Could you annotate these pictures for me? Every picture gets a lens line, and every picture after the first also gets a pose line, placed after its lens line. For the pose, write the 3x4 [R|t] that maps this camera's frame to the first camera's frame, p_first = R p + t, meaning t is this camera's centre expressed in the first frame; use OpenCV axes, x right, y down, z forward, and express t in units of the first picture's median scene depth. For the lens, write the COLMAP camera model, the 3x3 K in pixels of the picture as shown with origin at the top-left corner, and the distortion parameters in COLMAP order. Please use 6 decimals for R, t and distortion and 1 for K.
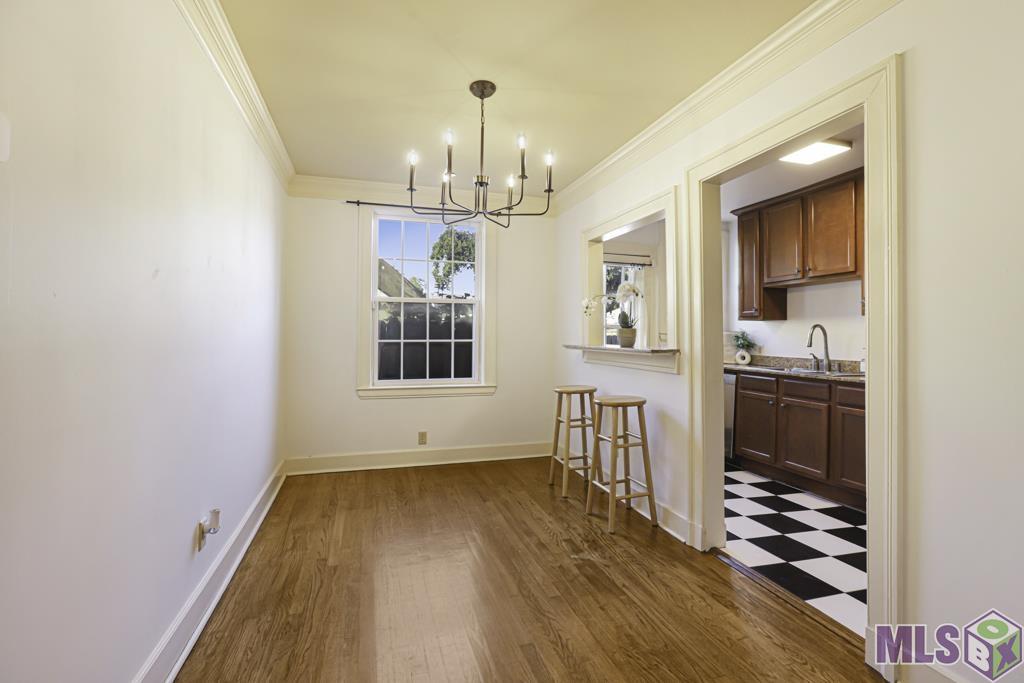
lens RADIAL K [[482.4, 0, 516.4], [0, 482.4, 339.3], [0, 0, 1]] dist [-0.001010, 0.000520]
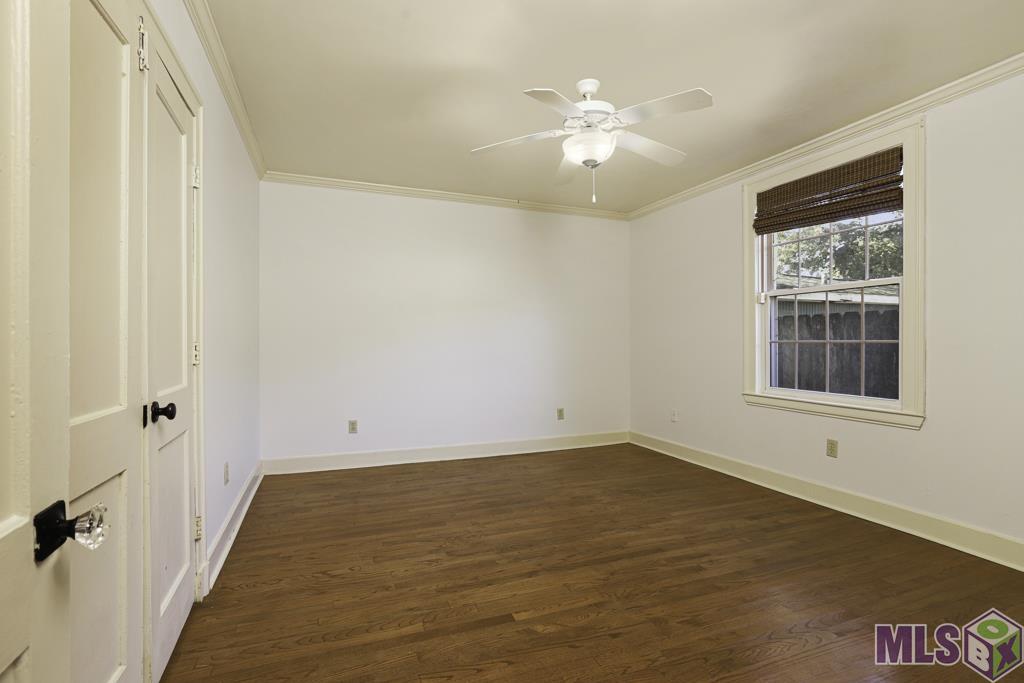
lens RADIAL K [[482.4, 0, 516.4], [0, 482.4, 339.3], [0, 0, 1]] dist [-0.001010, 0.000520]
pose [[0.064545, -0.005112, -0.997902, 0.512663], [-0.008900, 0.999944, -0.005698, 0.009211], [0.997875, 0.009249, 0.064495, 0.471301]]
